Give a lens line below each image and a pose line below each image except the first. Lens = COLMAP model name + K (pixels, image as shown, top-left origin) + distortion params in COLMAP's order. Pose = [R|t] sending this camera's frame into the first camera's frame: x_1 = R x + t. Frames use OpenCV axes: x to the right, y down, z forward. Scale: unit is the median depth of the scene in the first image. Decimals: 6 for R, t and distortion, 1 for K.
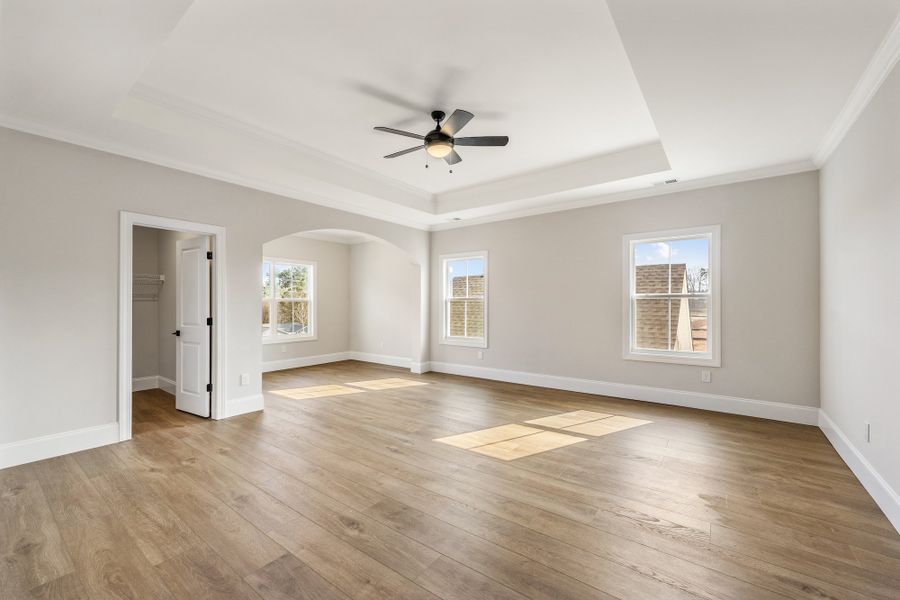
lens RADIAL K [[363.0, 0, 451.7], [0, 363.0, 304.0], [0, 0, 1]] dist [-0.007117, -0.000115]
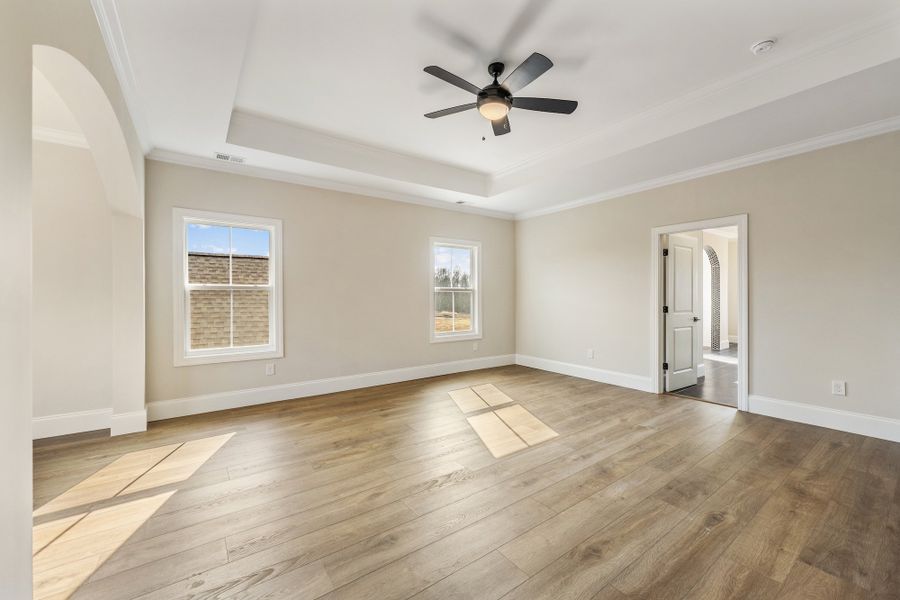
lens RADIAL K [[359.3, 0, 450.0], [0, 359.3, 300.0], [0, 0, 1]] dist [0.002031, 0.000441]
pose [[0.294448, -0.010107, 0.955614, -0.744578], [-0.000594, 0.999942, 0.010759, 0.001980], [-0.955667, -0.003736, 0.294425, 0.737552]]
